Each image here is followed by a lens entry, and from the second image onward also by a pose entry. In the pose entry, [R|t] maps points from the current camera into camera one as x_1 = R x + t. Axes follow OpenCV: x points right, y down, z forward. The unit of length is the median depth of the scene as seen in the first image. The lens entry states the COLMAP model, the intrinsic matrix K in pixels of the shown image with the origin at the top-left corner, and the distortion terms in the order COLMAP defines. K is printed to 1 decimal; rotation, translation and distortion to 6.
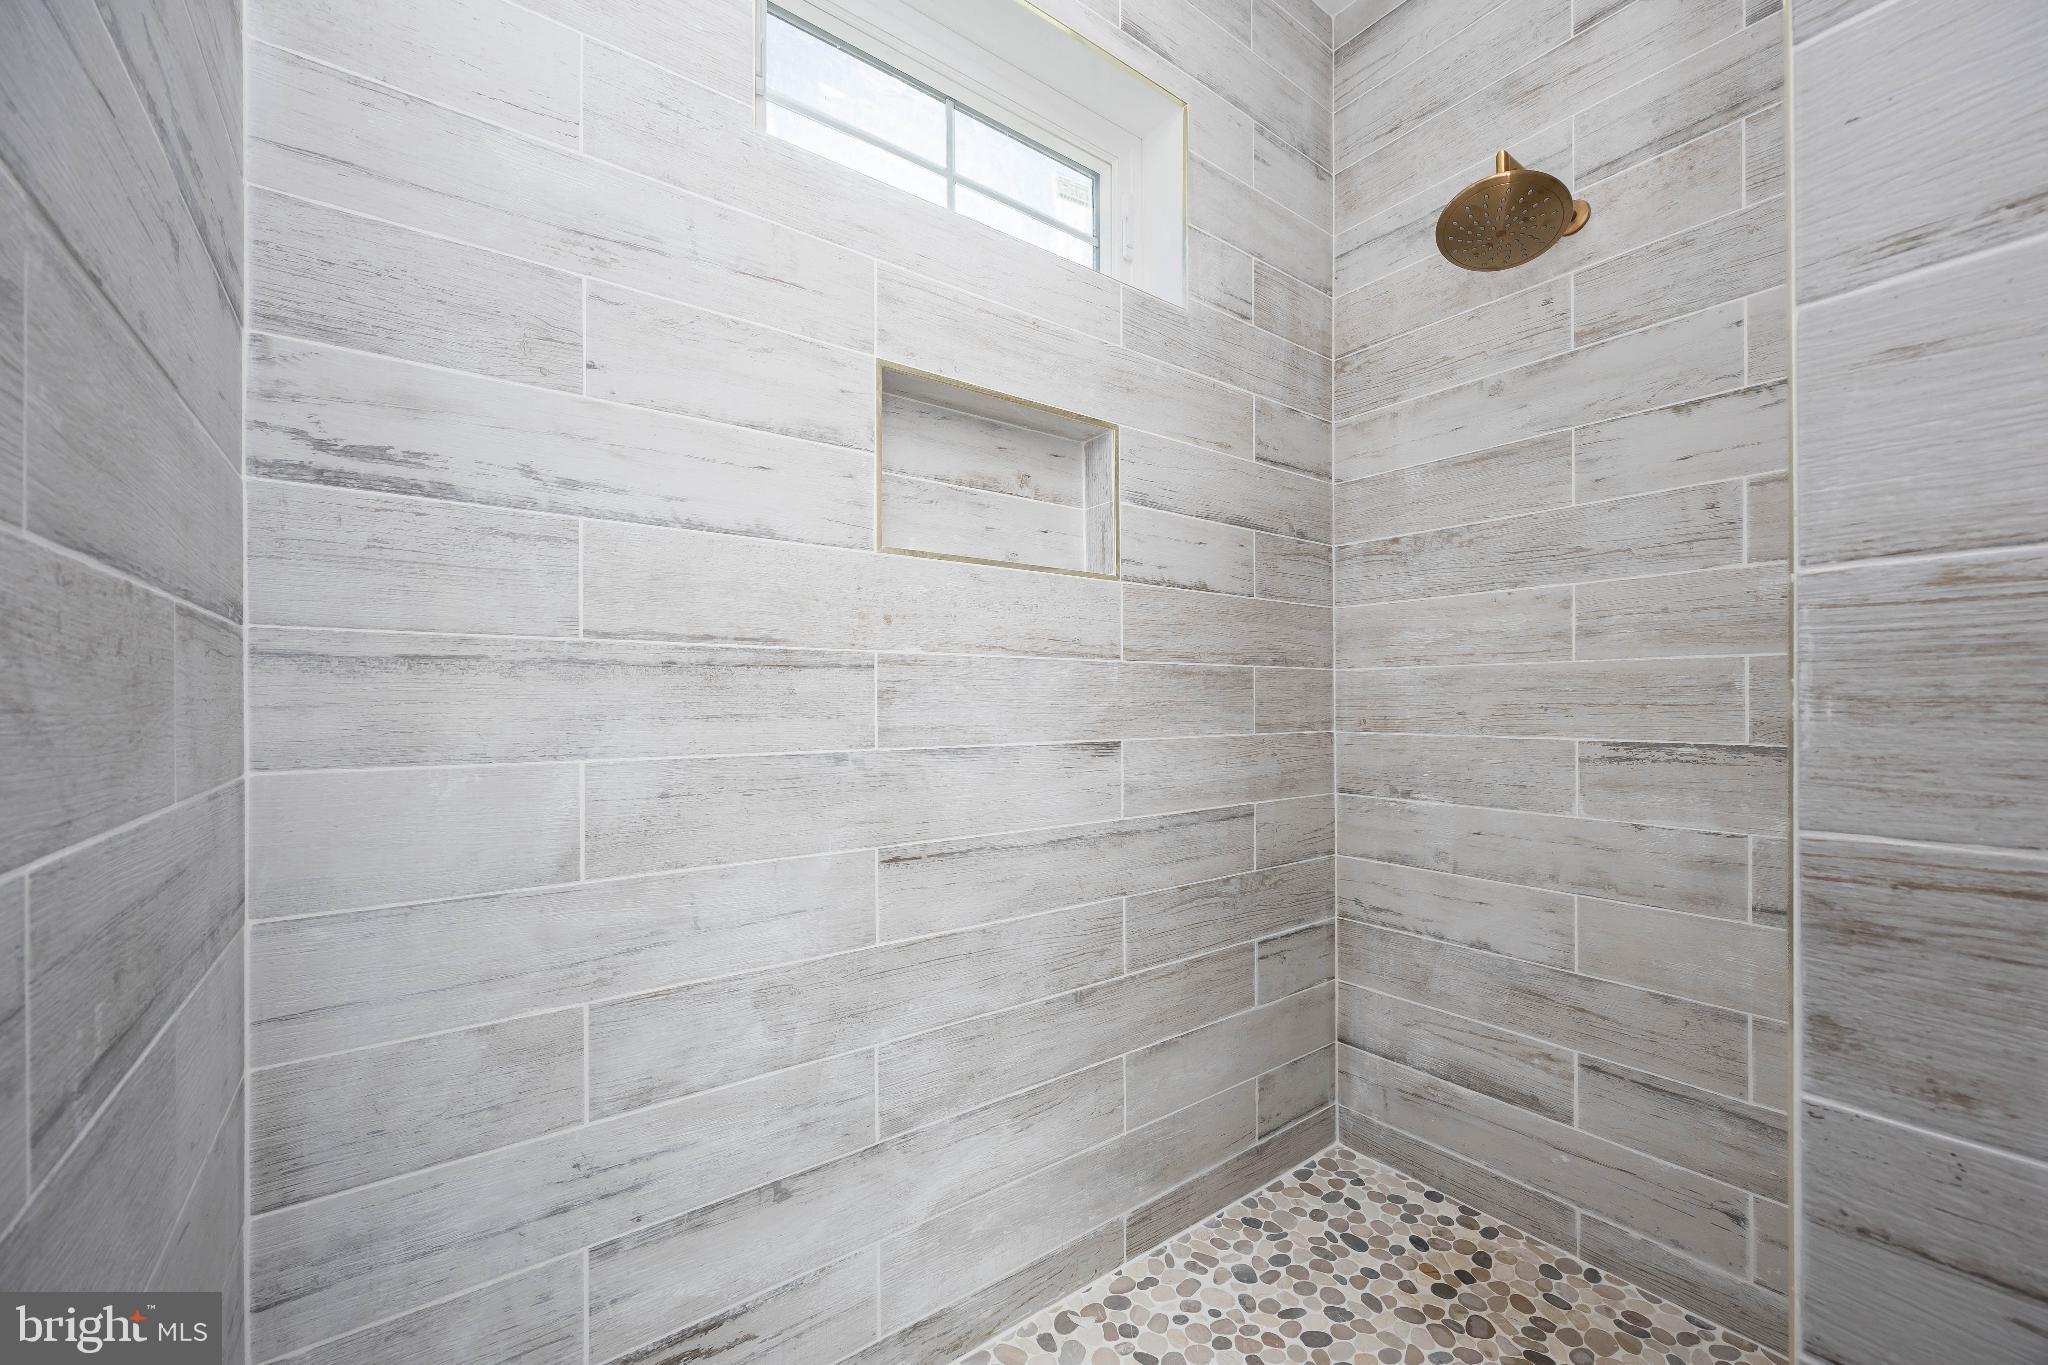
lens RADIAL K [[796.4, 0, 1032.5], [0, 796.4, 699.7], [0, 0, 1]] dist [-0.003950, -0.000774]
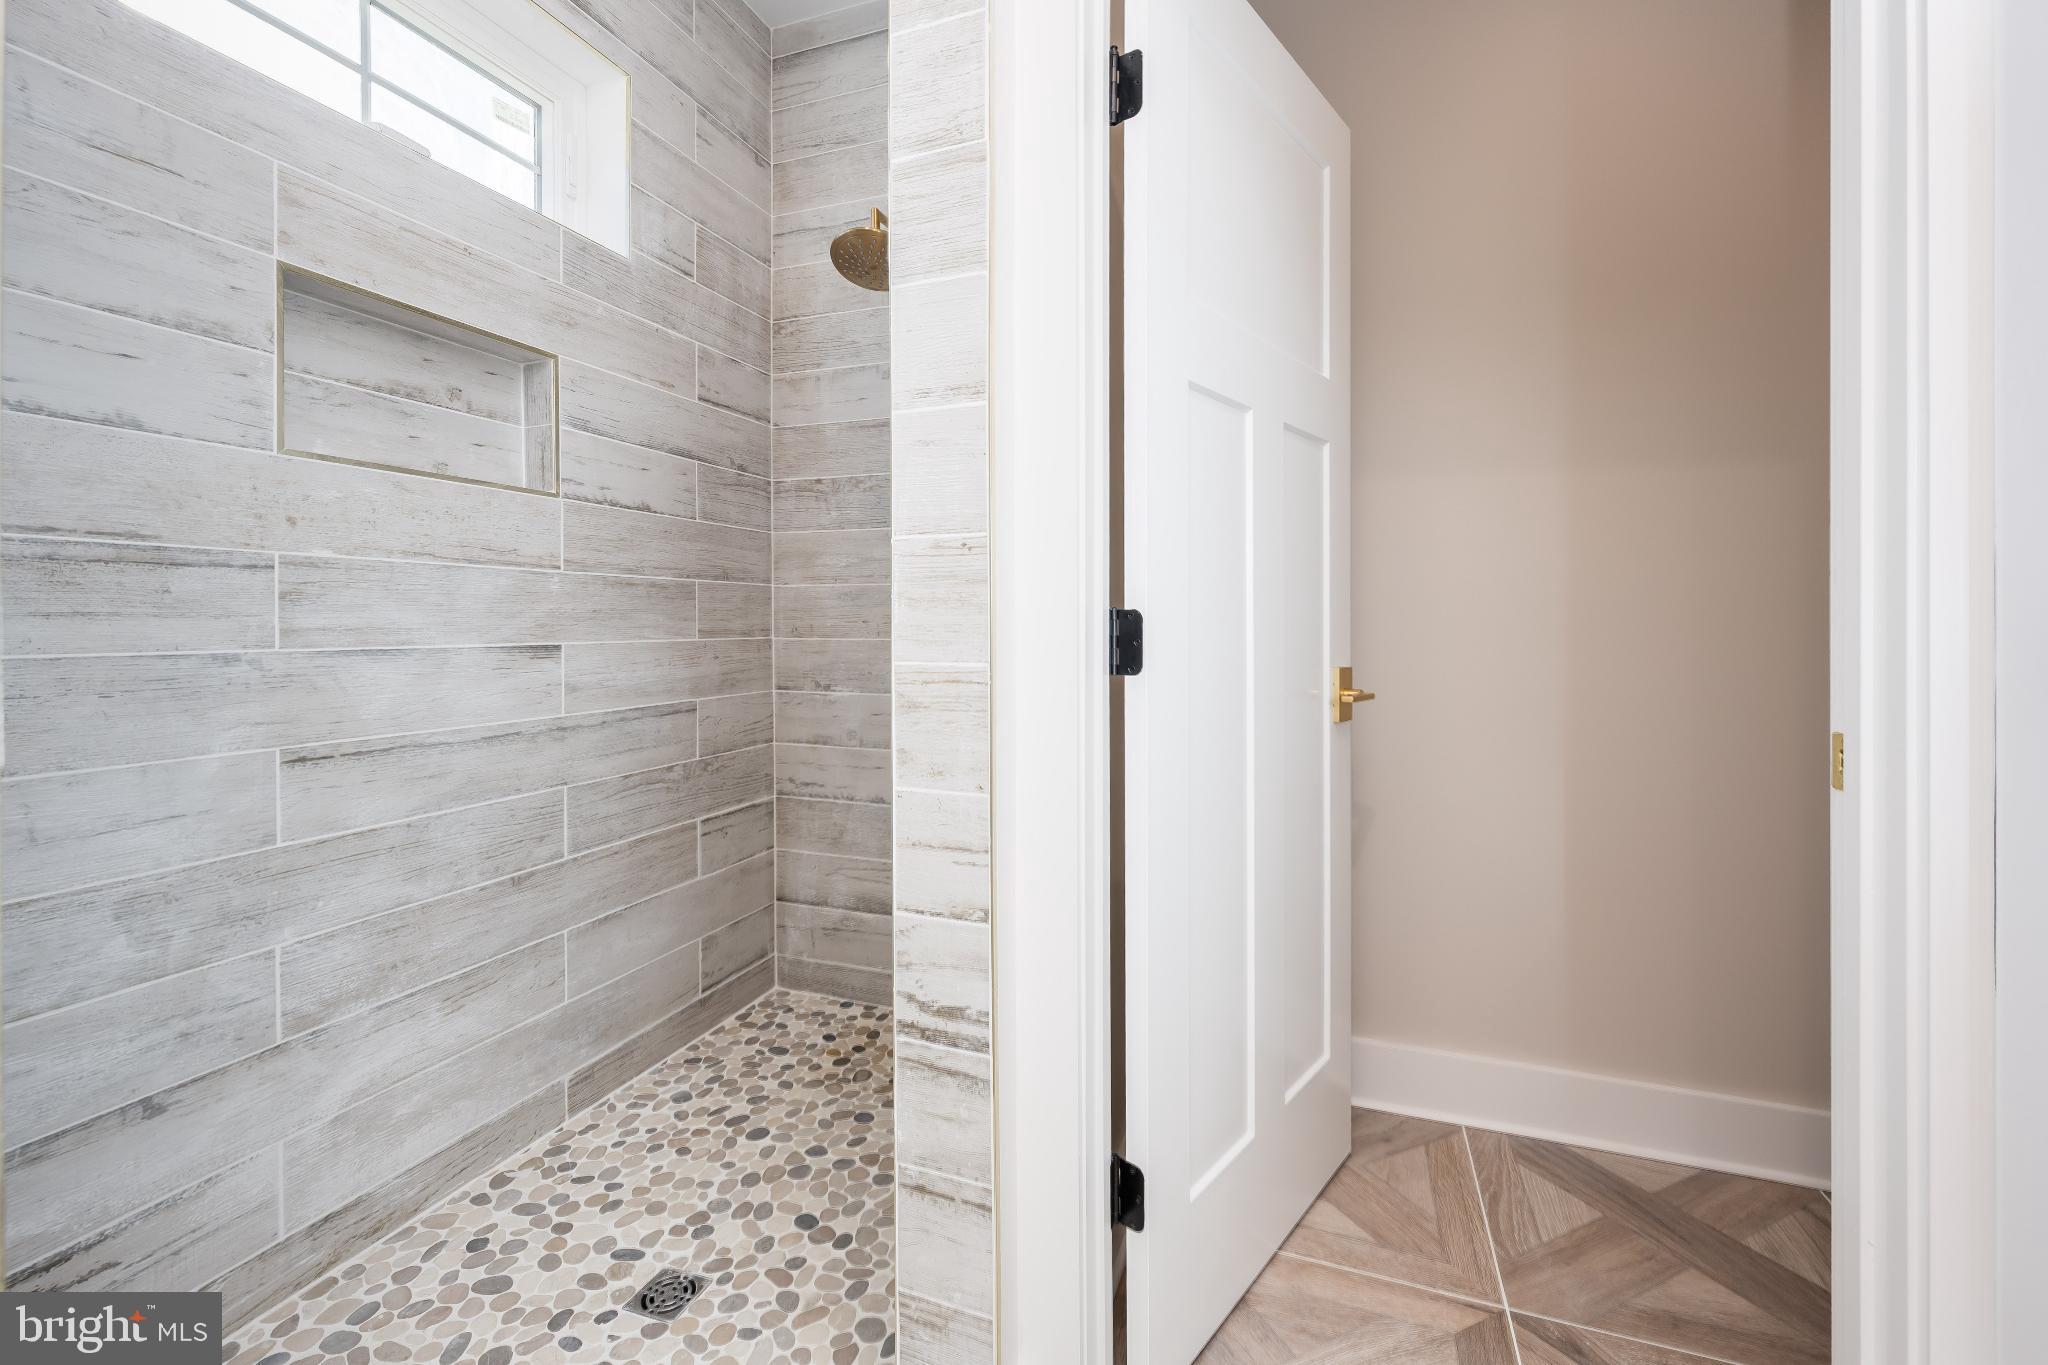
lens RADIAL K [[833.2, 0, 1011.1], [0, 833.2, 627.6], [0, 0, 1]] dist [-0.001598, 0.000158]
pose [[0.839811, -0.000827, 0.542878, 0.008985], [-0.004912, 0.999946, 0.009122, 0.016128], [-0.542857, -0.010327, 0.839762, -0.311289]]
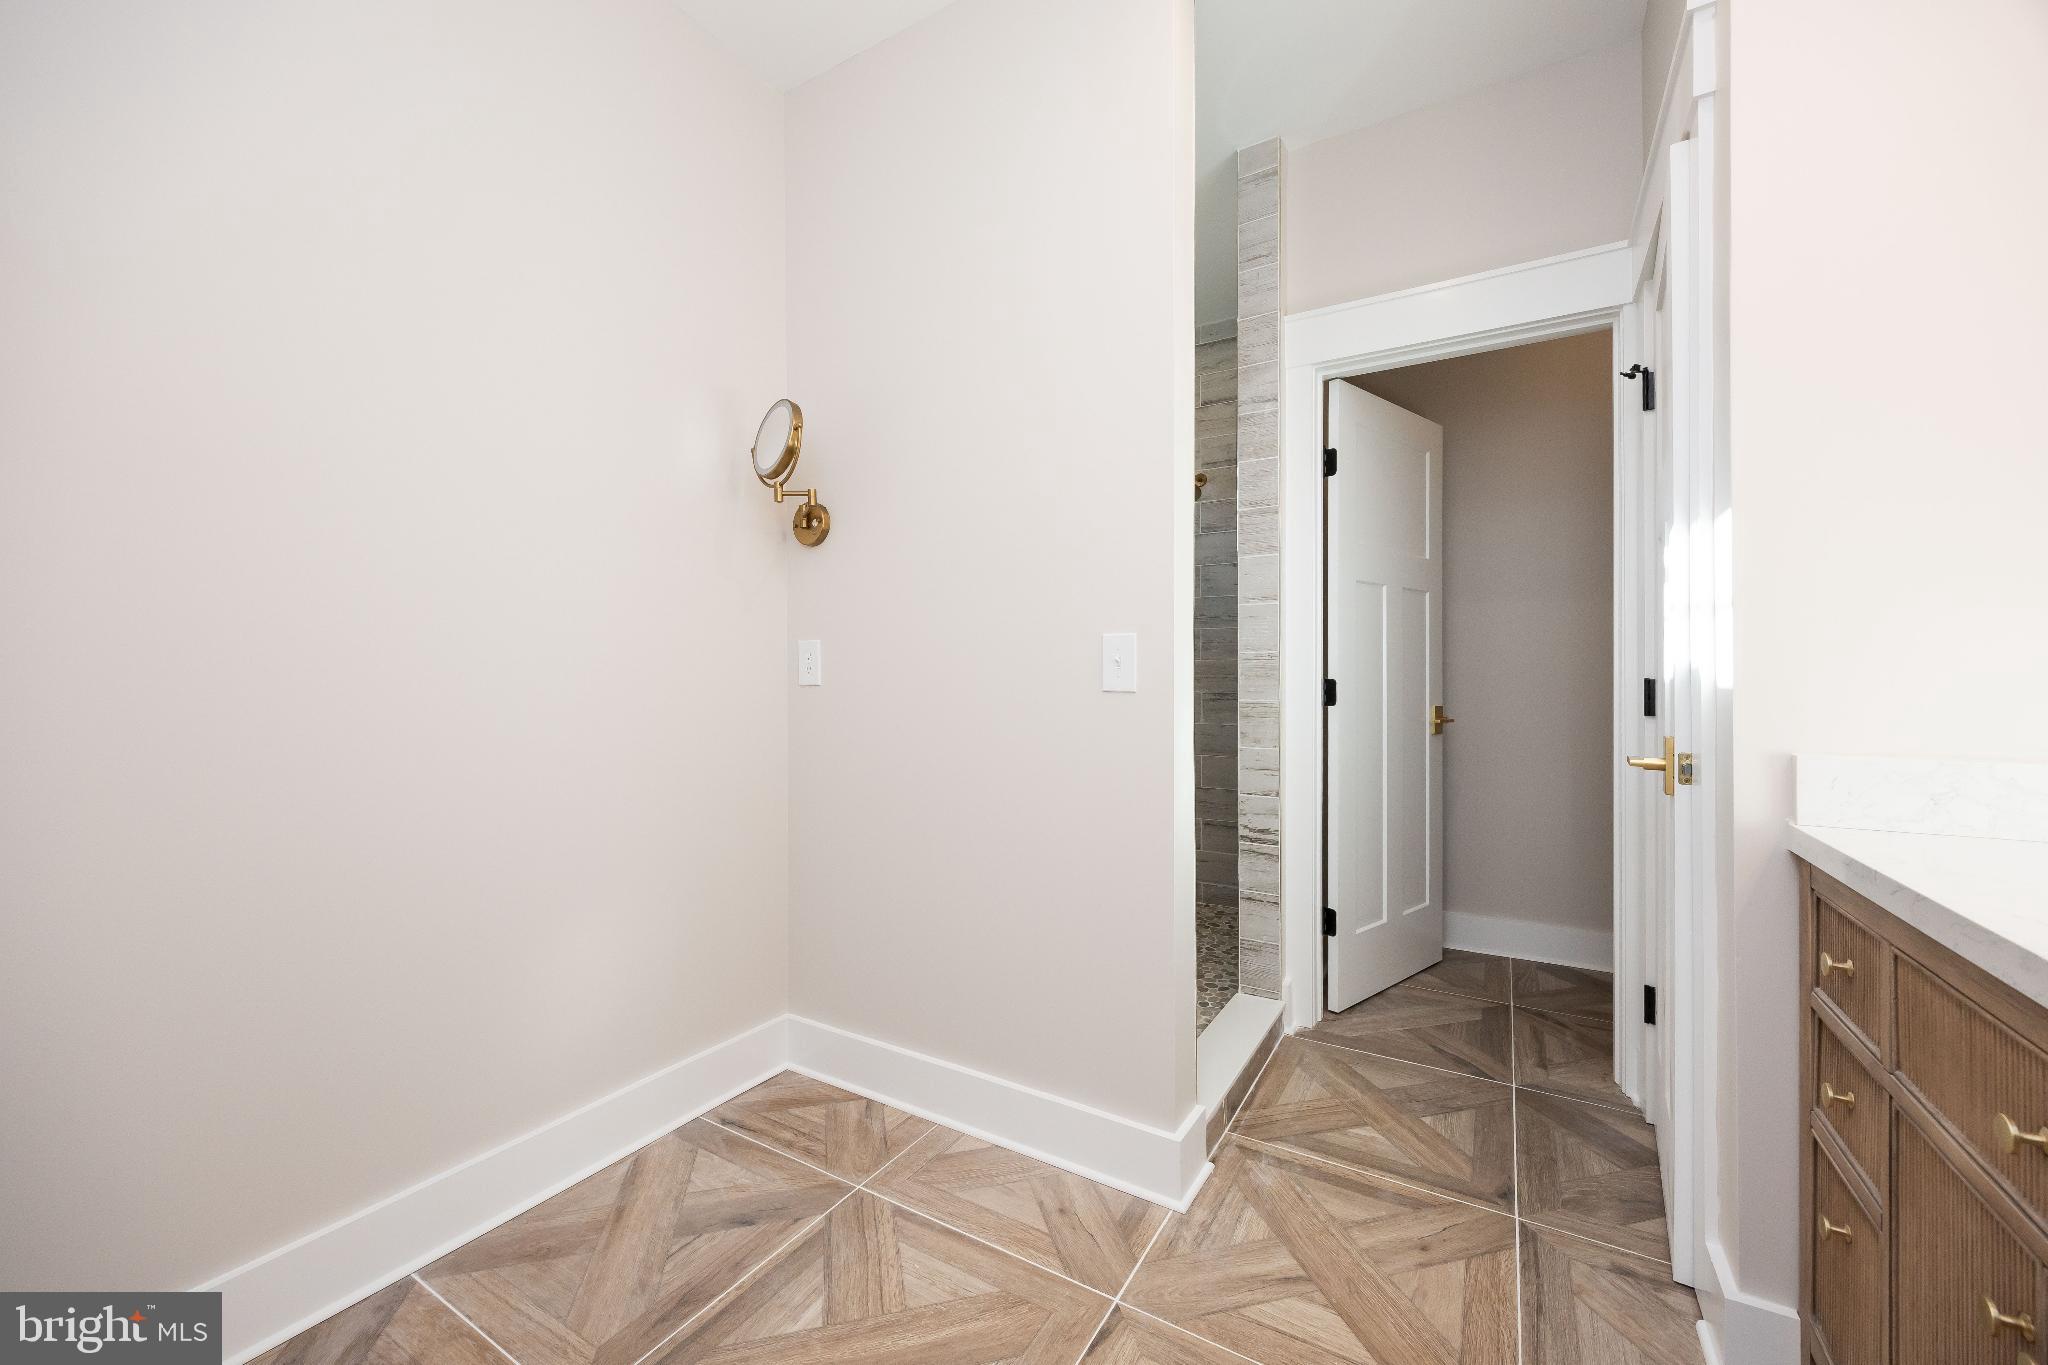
lens RADIAL K [[796.4, 0, 1012.9], [0, 796.4, 674.7], [0, 0, 1]] dist [-0.003950, -0.000774]
pose [[0.921213, 0.001702, 0.389054, -0.750327], [-0.005501, 0.999947, 0.008651, -0.012315], [-0.389019, -0.010110, 0.921174, -1.016174]]
